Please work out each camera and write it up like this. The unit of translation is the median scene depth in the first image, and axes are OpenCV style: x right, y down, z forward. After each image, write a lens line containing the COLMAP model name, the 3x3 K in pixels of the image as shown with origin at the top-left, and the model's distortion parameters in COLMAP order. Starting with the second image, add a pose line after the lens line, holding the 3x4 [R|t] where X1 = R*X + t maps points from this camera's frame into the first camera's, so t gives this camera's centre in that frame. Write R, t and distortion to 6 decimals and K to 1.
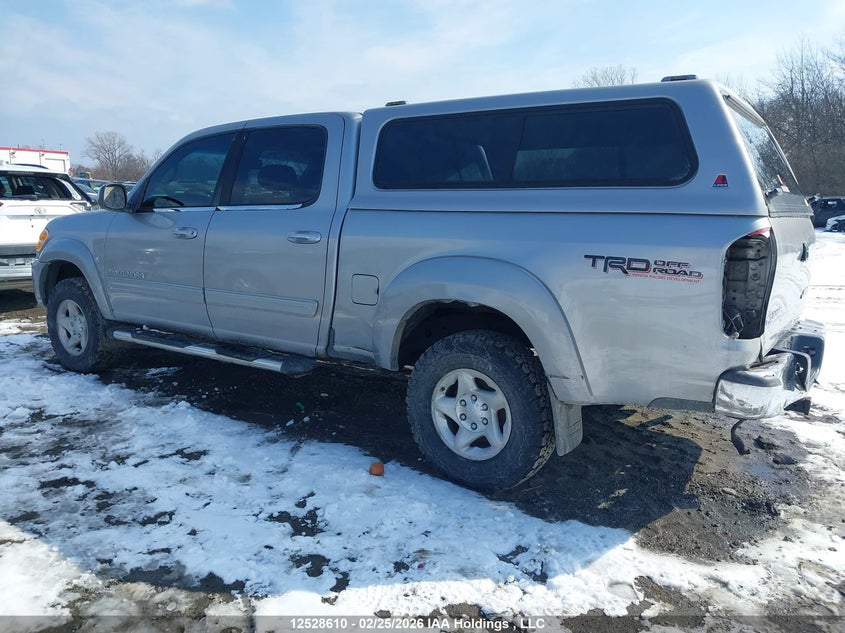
lens RADIAL K [[658.3, 0, 425.0], [0, 658.3, 316.9], [0, 0, 1]] dist [0.026968, -0.028579]
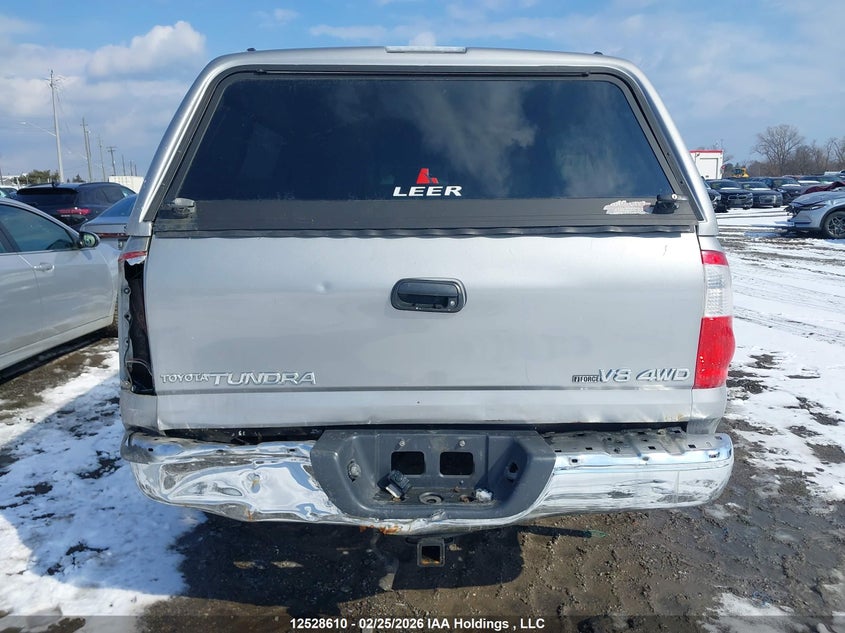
lens RADIAL K [[658.3, 0, 425.0], [0, 658.3, 316.9], [0, 0, 1]] dist [0.026968, -0.028579]
pose [[0.599554, 0.120713, -0.791179, 1.247139], [-0.115465, 0.991264, 0.063741, -0.139030], [0.791962, 0.053137, 0.608254, 0.760288]]
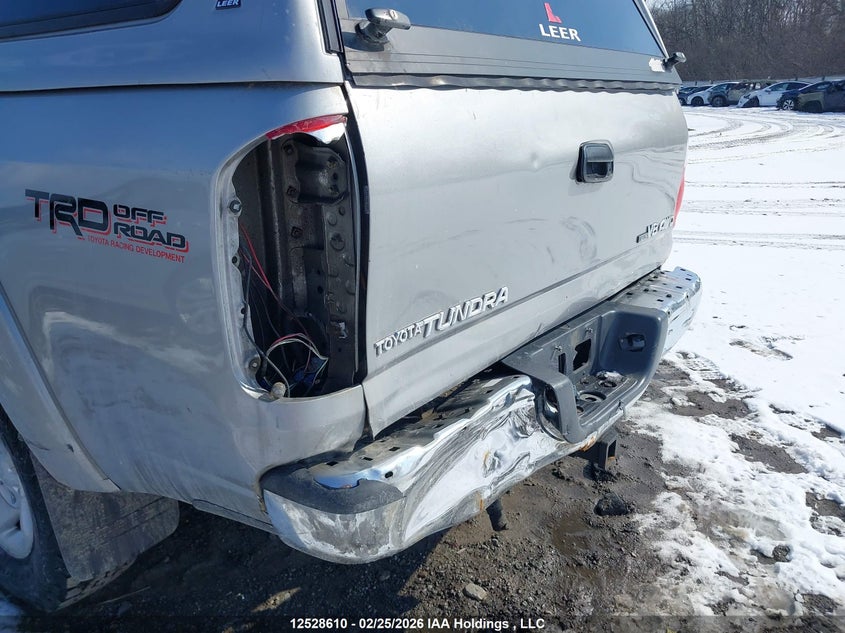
lens RADIAL K [[658.3, 0, 425.0], [0, 658.3, 316.9], [0, 0, 1]] dist [0.026968, -0.028579]
pose [[0.999100, -0.019298, -0.037772, 0.552688], [0.024664, 0.988802, 0.147183, -0.071549], [0.034508, -0.147983, 0.988388, 0.582729]]
